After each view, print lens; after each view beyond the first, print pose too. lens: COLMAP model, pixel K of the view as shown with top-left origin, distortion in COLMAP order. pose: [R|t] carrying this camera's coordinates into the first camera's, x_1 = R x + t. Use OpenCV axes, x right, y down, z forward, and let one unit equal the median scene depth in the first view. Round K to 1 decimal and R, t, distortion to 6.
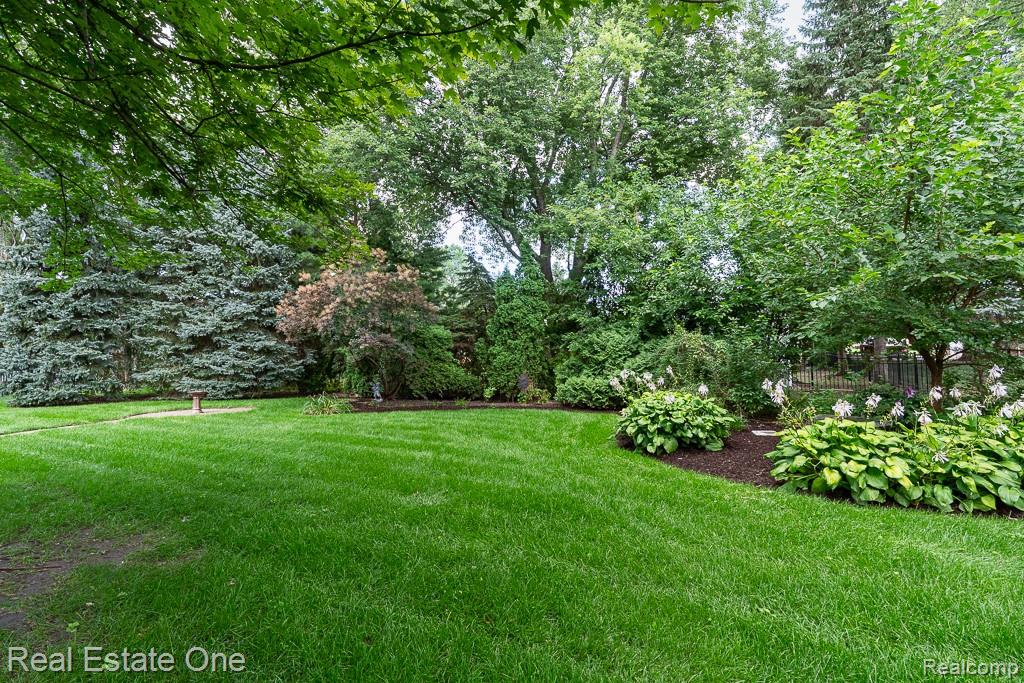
lens RADIAL K [[460.4, 0, 510.0], [0, 460.4, 345.1], [0, 0, 1]] dist [-0.002254, 0.001462]
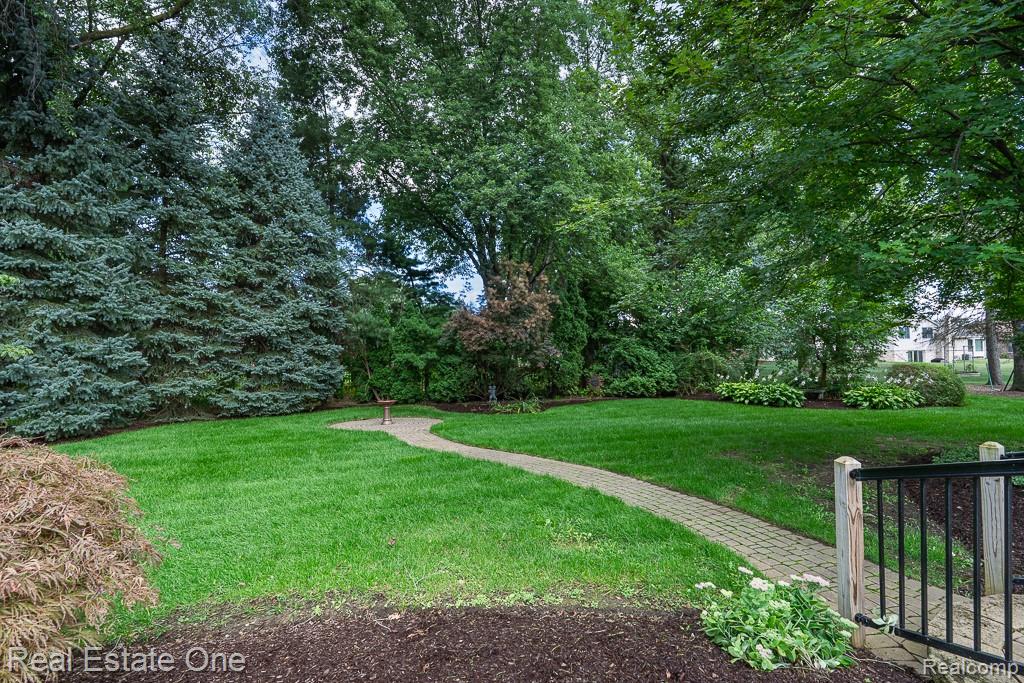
lens RADIAL K [[460.4, 0, 510.5], [0, 460.4, 339.5], [0, 0, 1]] dist [-0.002254, 0.001462]
pose [[0.711955, 0.042517, 0.700937, -0.930633], [-0.022958, 0.999041, -0.037280, 0.006147], [-0.701850, 0.010449, 0.712248, 0.135214]]
